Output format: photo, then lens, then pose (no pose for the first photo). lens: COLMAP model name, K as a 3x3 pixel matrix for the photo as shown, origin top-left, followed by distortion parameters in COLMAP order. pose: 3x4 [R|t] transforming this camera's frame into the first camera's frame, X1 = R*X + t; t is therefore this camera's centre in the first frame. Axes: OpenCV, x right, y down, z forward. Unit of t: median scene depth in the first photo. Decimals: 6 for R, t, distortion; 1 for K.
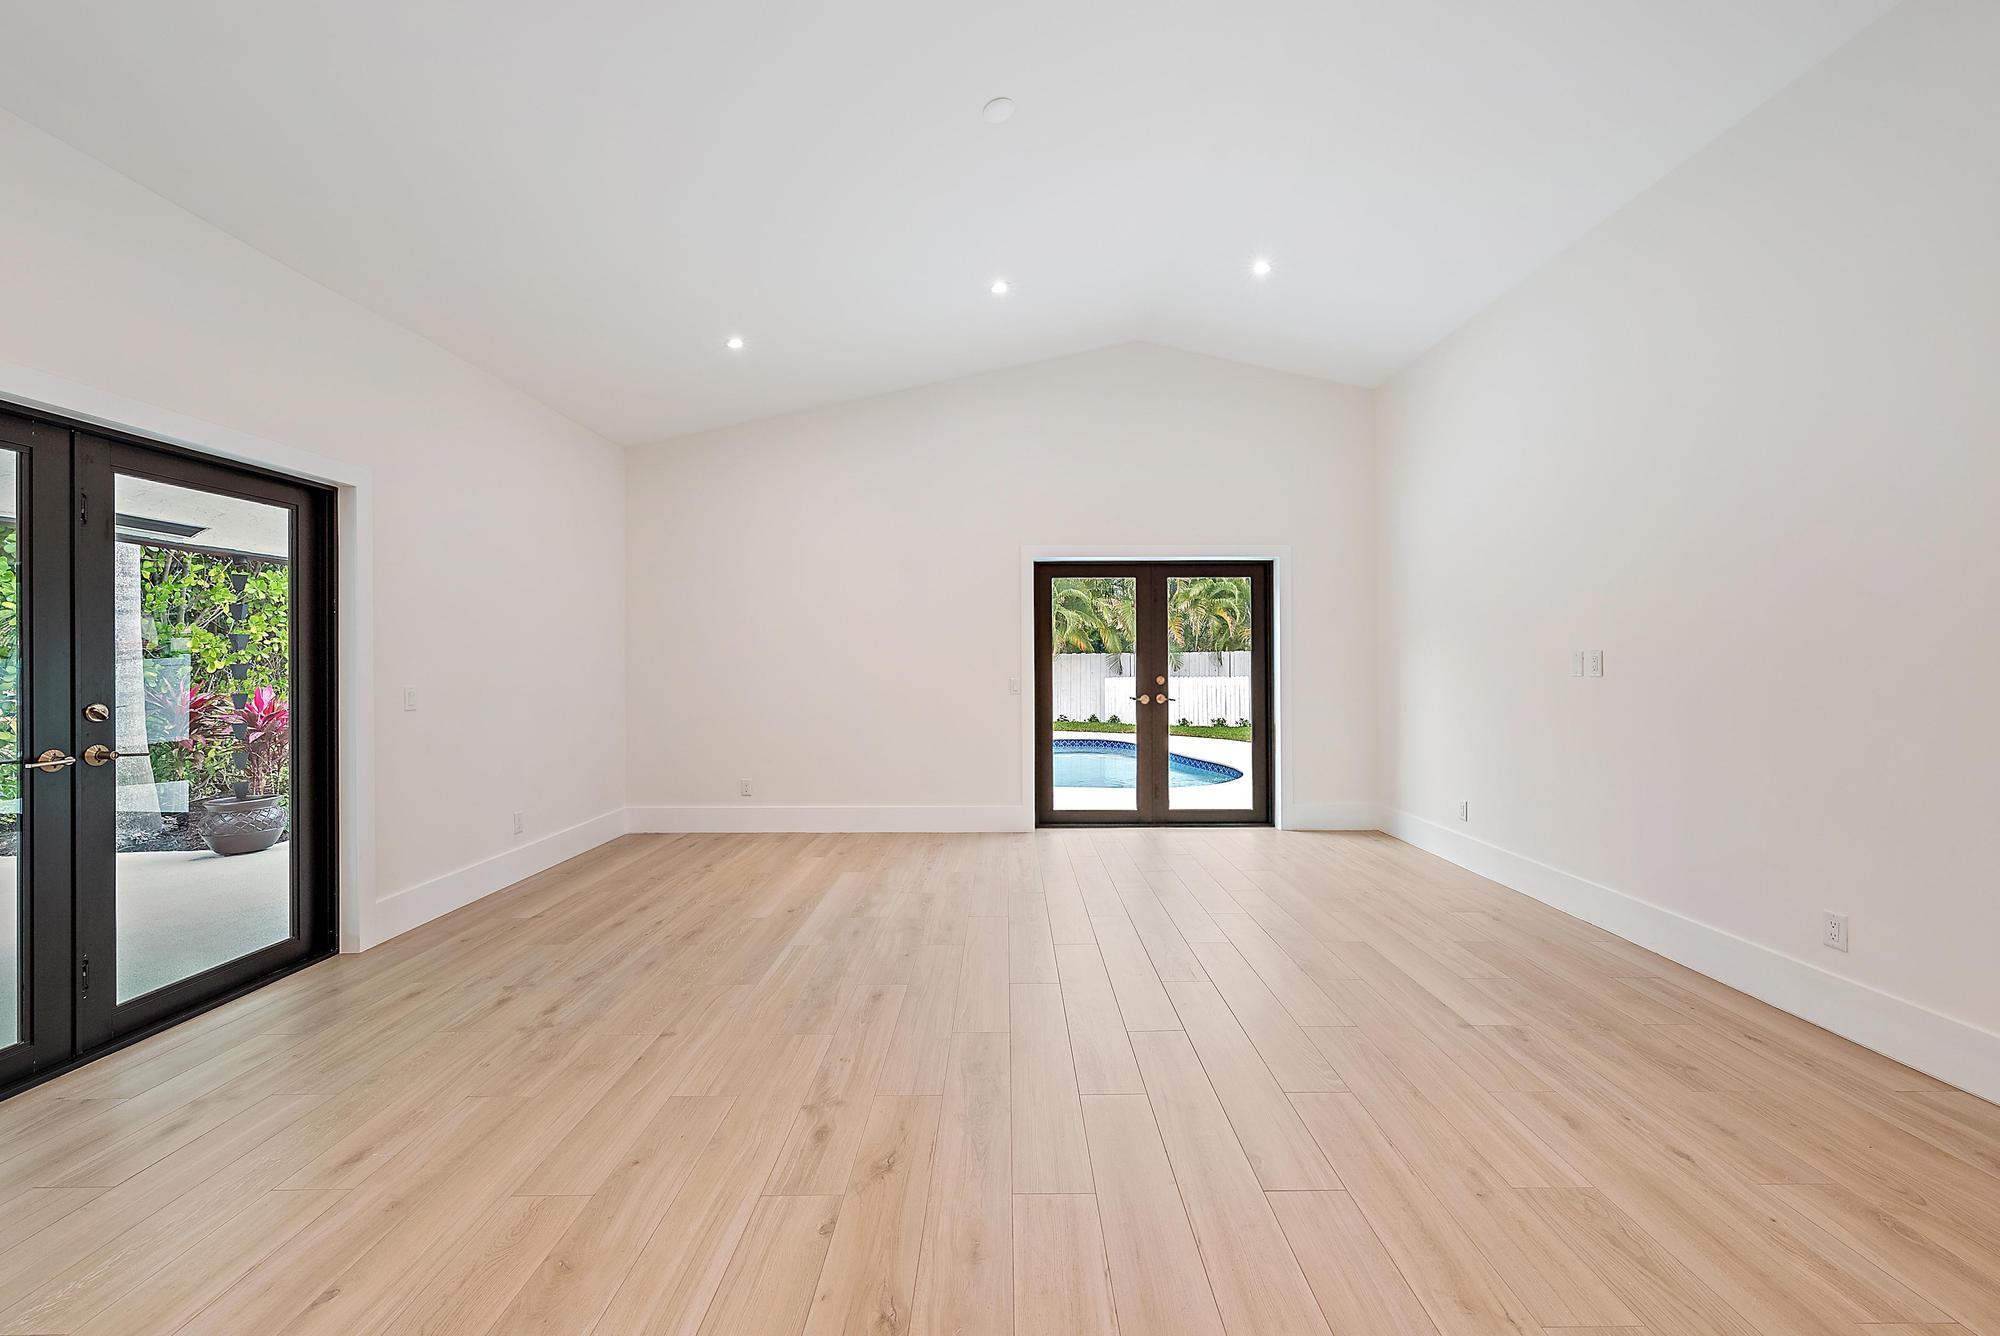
lens RADIAL K [[782.3, 0, 1000.0], [0, 782.3, 668.0], [0, 0, 1]] dist [-0.003527, -0.000085]
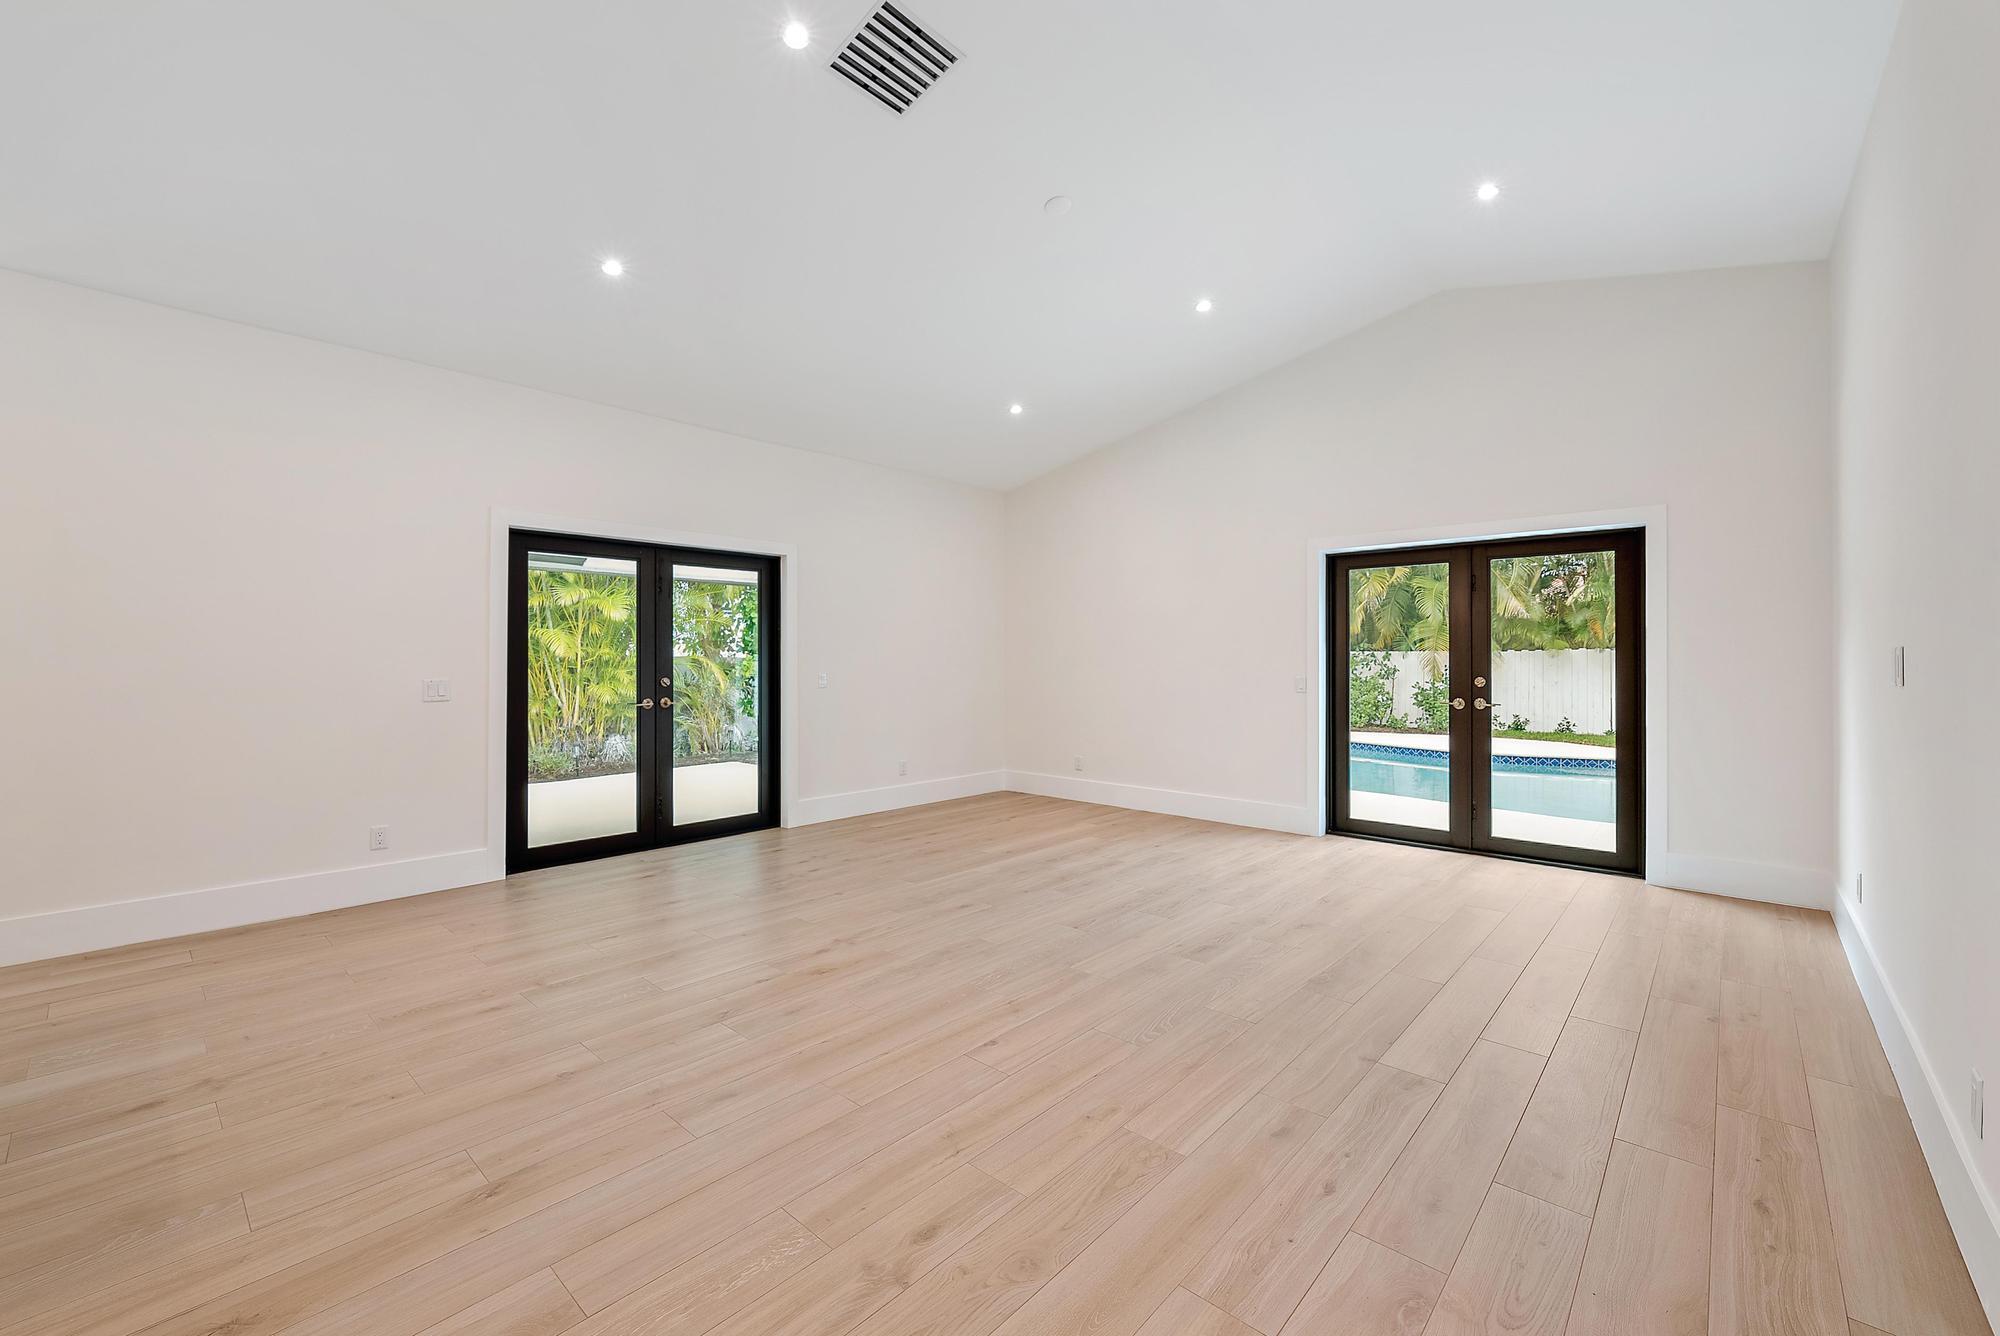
lens RADIAL K [[803.5, 0, 1000.0], [0, 803.5, 668.0], [0, 0, 1]] dist [-0.002396, 0.000062]
pose [[0.740591, 0.011377, -0.671860, 0.482394], [-0.008503, 0.999935, 0.007559, -0.001765], [0.671902, 0.000114, 0.740640, 0.007842]]
